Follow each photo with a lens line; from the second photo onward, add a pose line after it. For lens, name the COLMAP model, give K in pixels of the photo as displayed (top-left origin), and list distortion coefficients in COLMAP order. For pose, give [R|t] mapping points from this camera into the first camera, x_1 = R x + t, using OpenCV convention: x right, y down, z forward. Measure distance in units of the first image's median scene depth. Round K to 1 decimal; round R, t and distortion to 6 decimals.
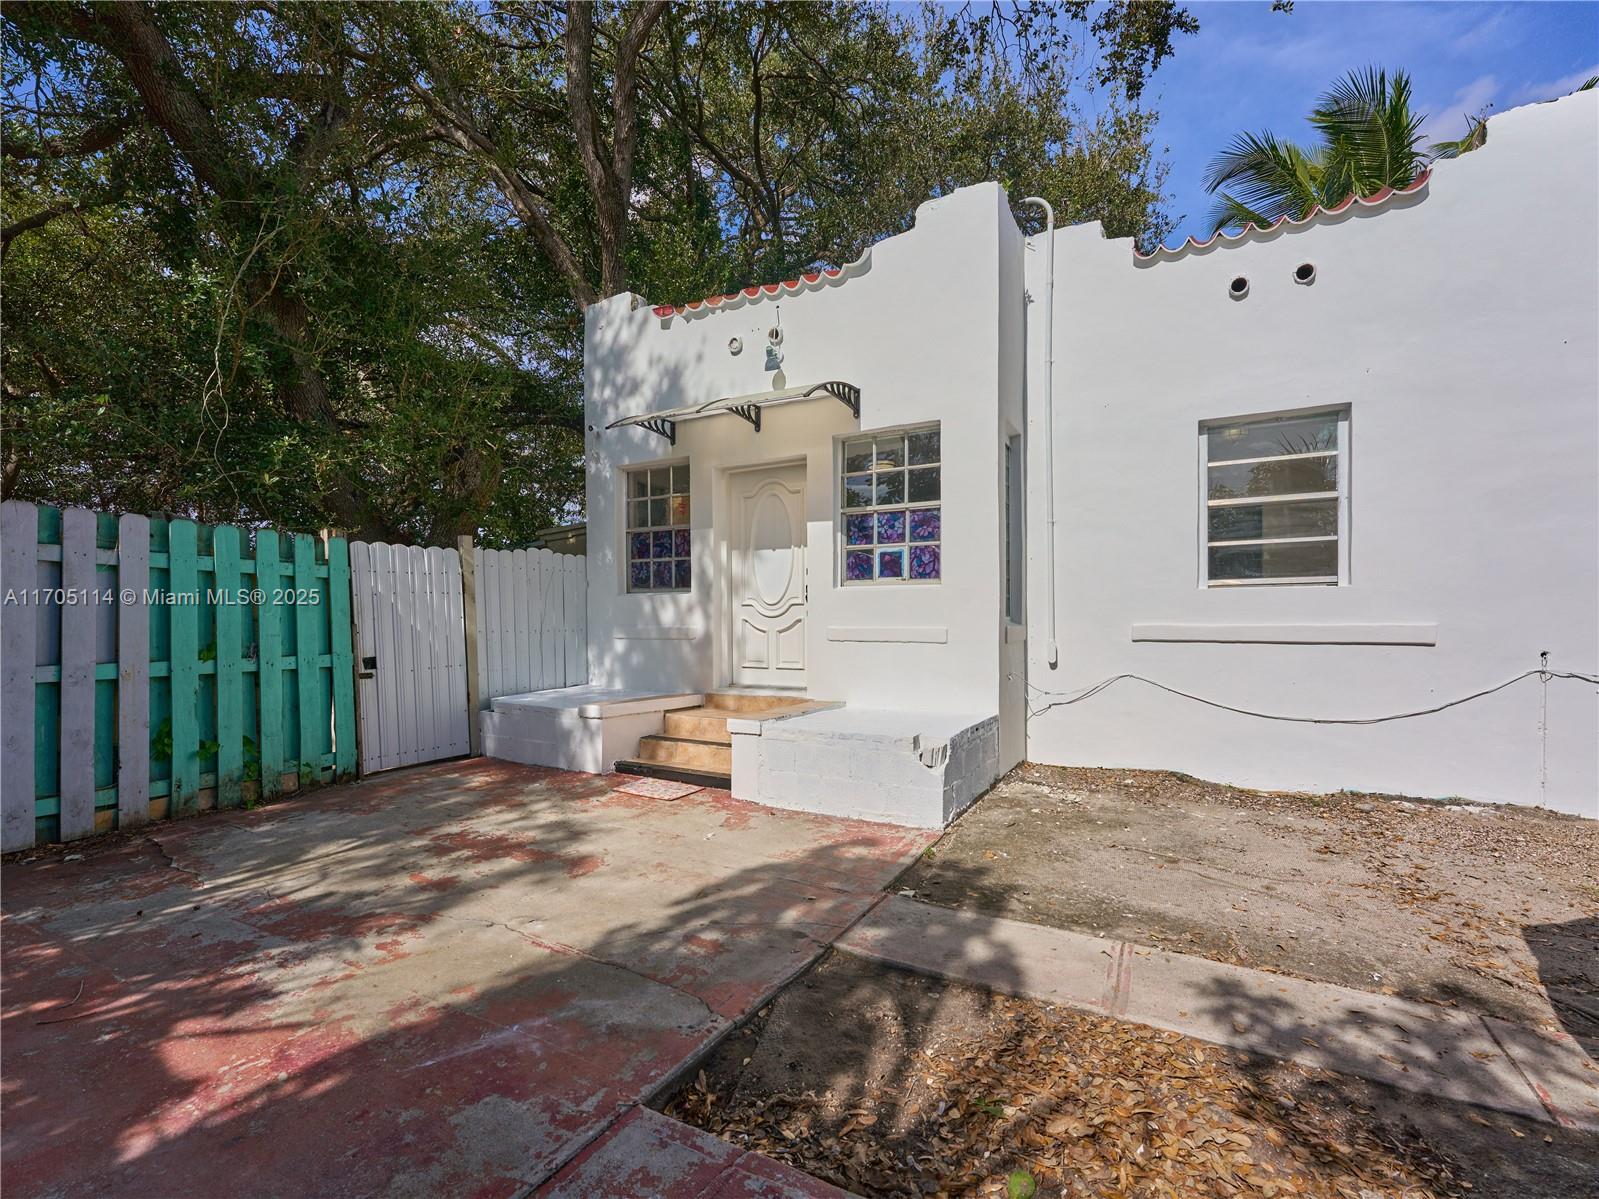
lens RADIAL K [[758.7, 0, 798.5], [0, 758.7, 568.0], [0, 0, 1]] dist [-0.002155, -0.000905]
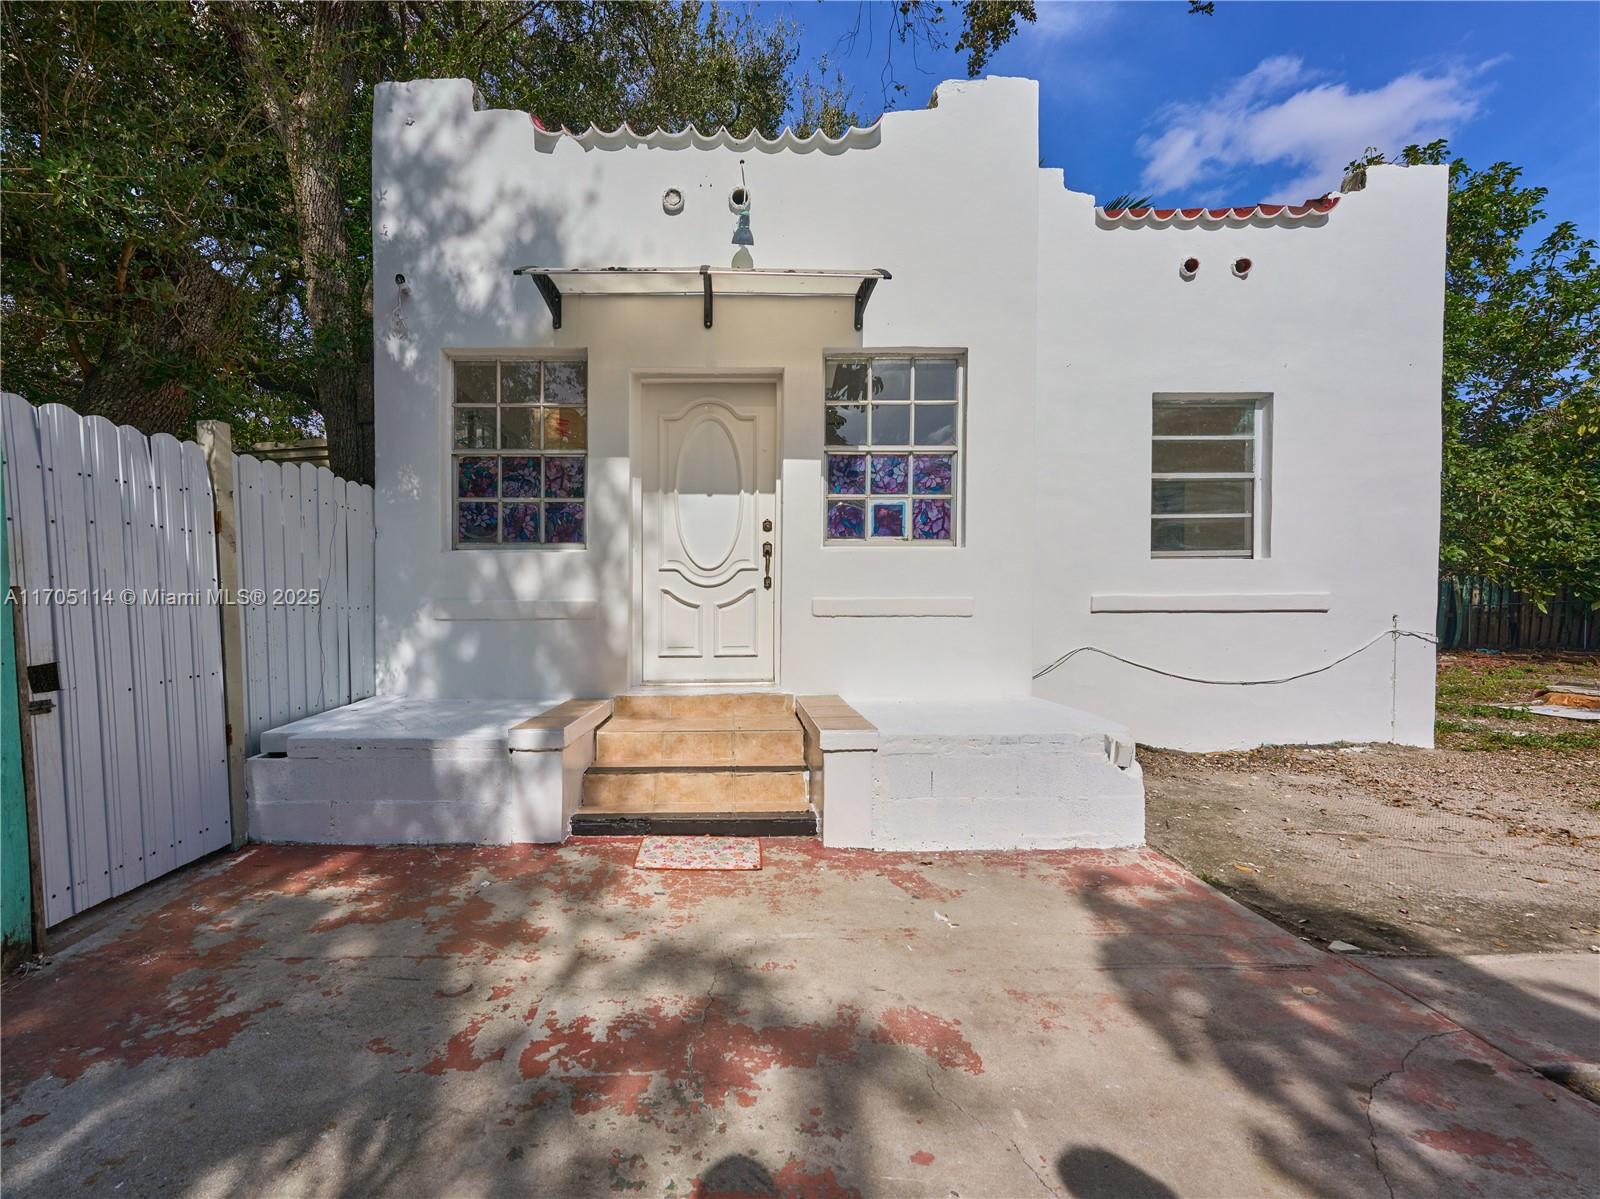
lens RADIAL K [[759.2, 0, 799.0], [0, 759.2, 568.0], [0, 0, 1]] dist [-0.002155, -0.000905]
pose [[0.852937, 0.020484, 0.521611, -0.382709], [-0.030888, 0.999459, 0.011259, 0.040144], [-0.521099, -0.025715, 0.853109, 0.367403]]
